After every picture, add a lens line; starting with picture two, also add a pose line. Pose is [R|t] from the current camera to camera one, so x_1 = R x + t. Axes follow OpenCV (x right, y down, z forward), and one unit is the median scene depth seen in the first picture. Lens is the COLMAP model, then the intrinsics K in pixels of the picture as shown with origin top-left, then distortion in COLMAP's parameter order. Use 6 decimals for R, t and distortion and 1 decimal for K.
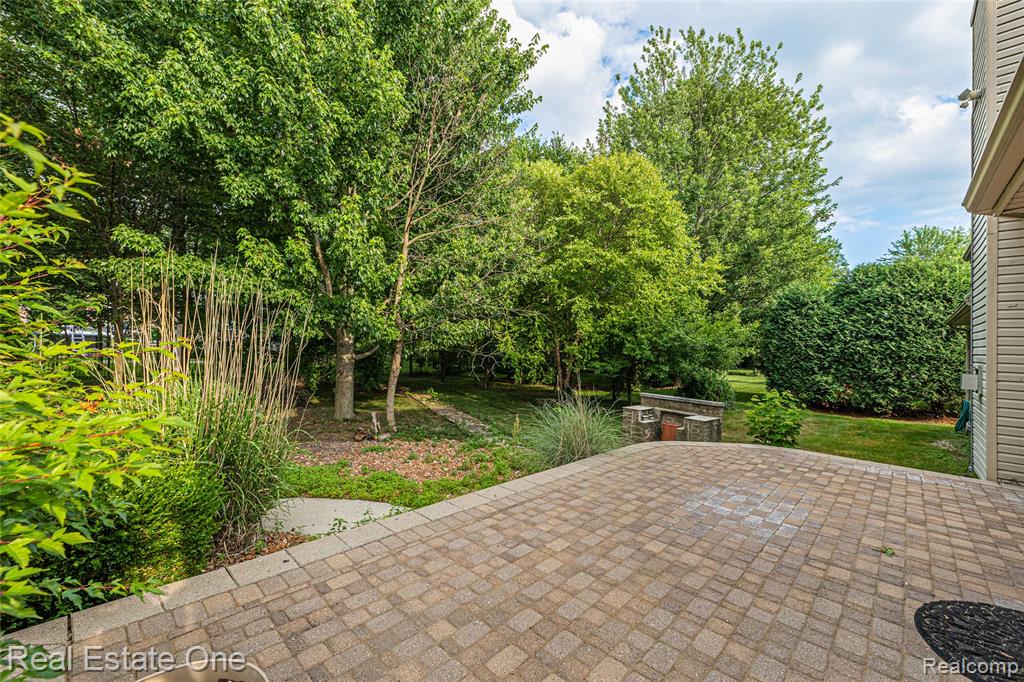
lens RADIAL K [[418.2, 0, 510.8], [0, 418.2, 345.7], [0, 0, 1]] dist [-0.000883, -0.000213]
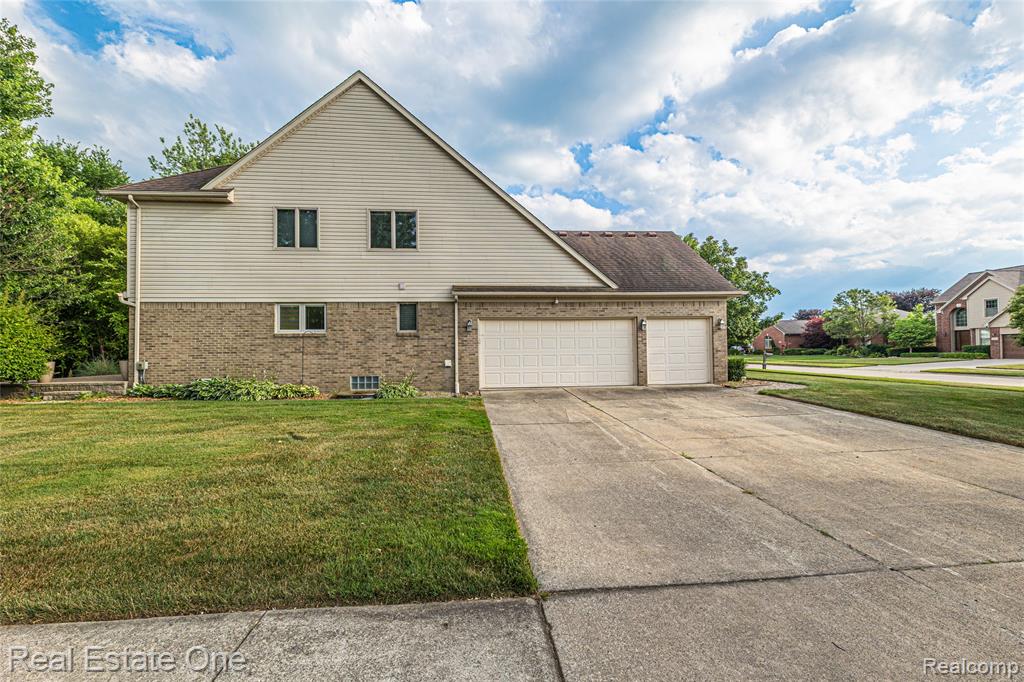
lens RADIAL K [[413.6, 0, 513.5], [0, 413.6, 341.5], [0, 0, 1]] dist [0.000555, 0.000148]
pose [[0.644274, -0.025501, 0.764369, -0.081210], [0.026646, 0.999586, 0.010888, 0.022194], [-0.764330, 0.013352, 0.644687, -1.302305]]
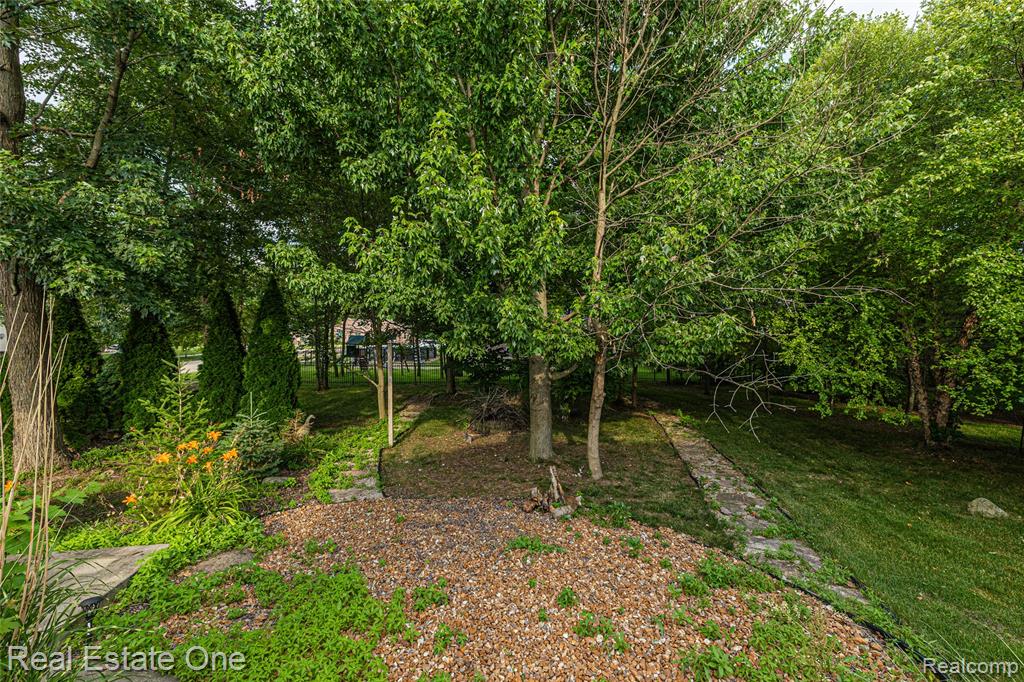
lens RADIAL K [[418.2, 0, 510.8], [0, 418.2, 345.7], [0, 0, 1]] dist [-0.000883, -0.000213]
pose [[0.807576, -0.035703, -0.588681, 0.012115], [0.036051, 0.999288, -0.011149, -0.021891], [0.588660, -0.012219, 0.808288, 0.339530]]
